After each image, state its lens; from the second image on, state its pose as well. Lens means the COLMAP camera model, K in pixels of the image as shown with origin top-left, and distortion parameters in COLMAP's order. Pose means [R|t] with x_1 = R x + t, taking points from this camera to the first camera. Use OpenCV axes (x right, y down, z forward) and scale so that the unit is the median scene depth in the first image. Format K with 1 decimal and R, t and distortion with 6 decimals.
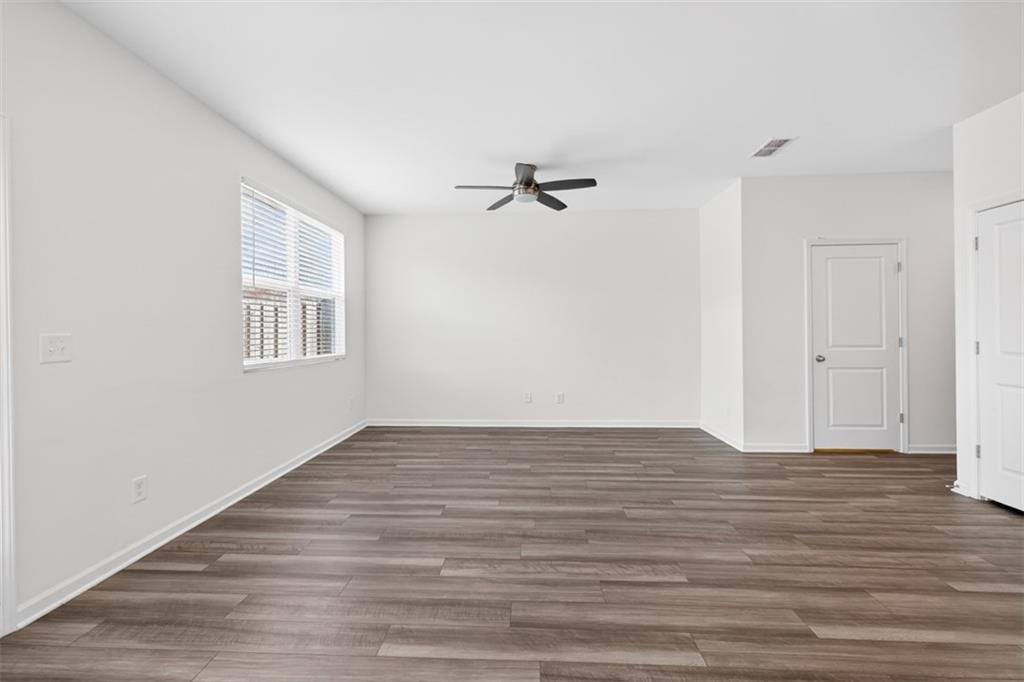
lens RADIAL K [[434.6, 0, 507.6], [0, 434.6, 330.5], [0, 0, 1]] dist [0.008584, -0.000419]
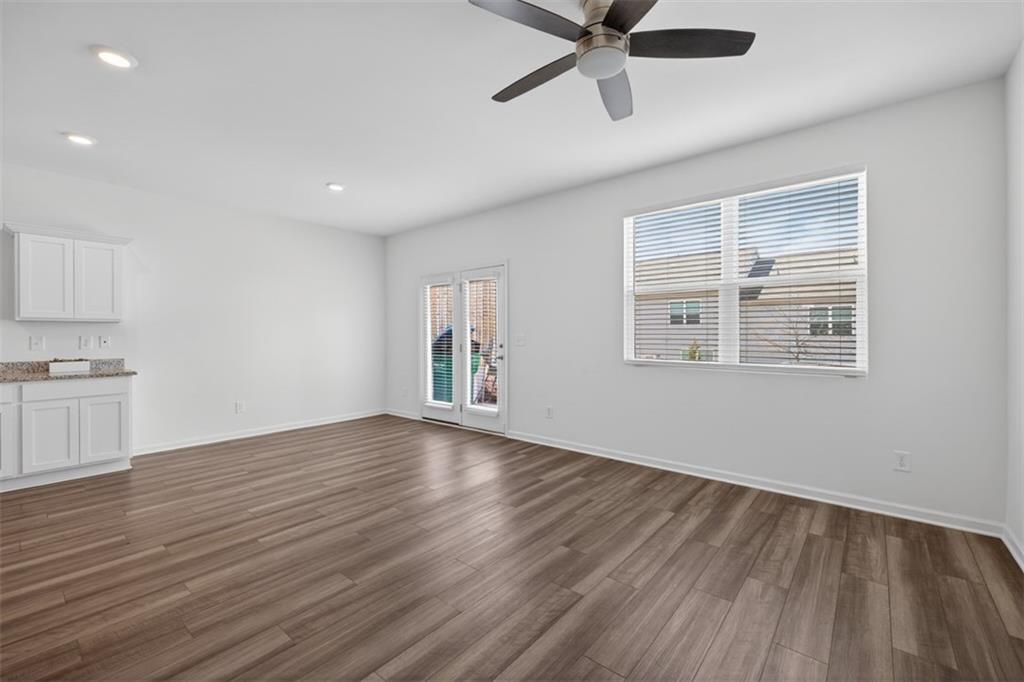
lens RADIAL K [[434.6, 0, 506.1], [0, 434.6, 334.8], [0, 0, 1]] dist [0.008584, -0.000419]
pose [[-0.611406, 0.010037, -0.791253, 0.678123], [0.008484, 0.999945, 0.006128, -0.004444], [0.791272, -0.002966, -0.611458, 1.640893]]
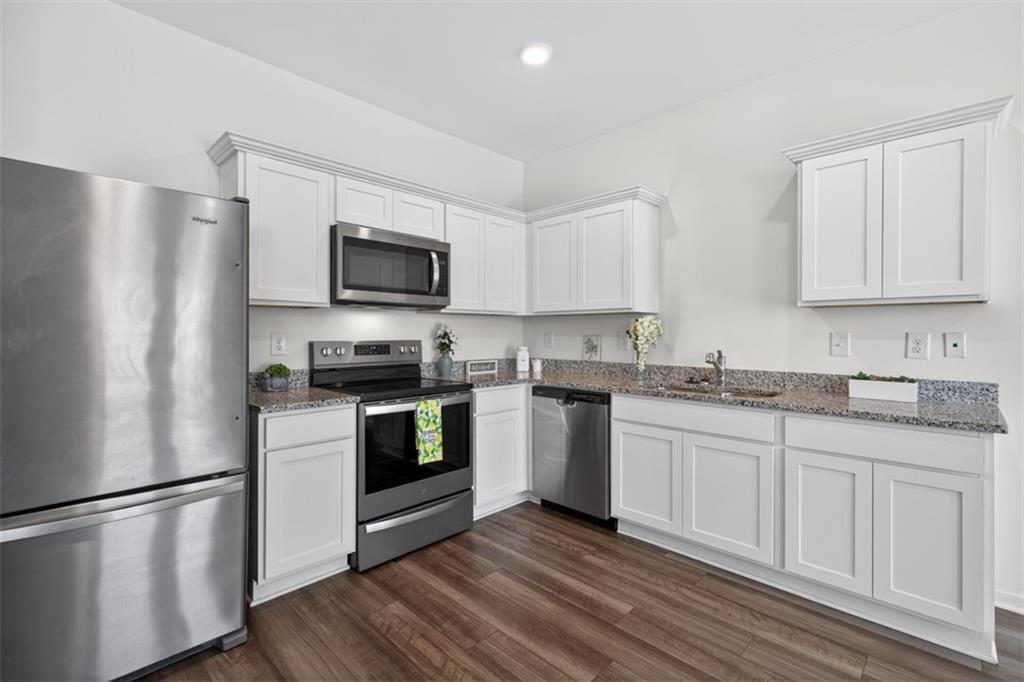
lens RADIAL K [[460.8, 0, 507.3], [0, 460.8, 335.4], [0, 0, 1]] dist [0.007712, -0.000942]
pose [[-0.746849, 0.004764, 0.664976, 0.387931], [0.006433, 0.999979, 0.000060, -0.002998], [-0.664962, 0.004323, -0.746865, 0.726361]]
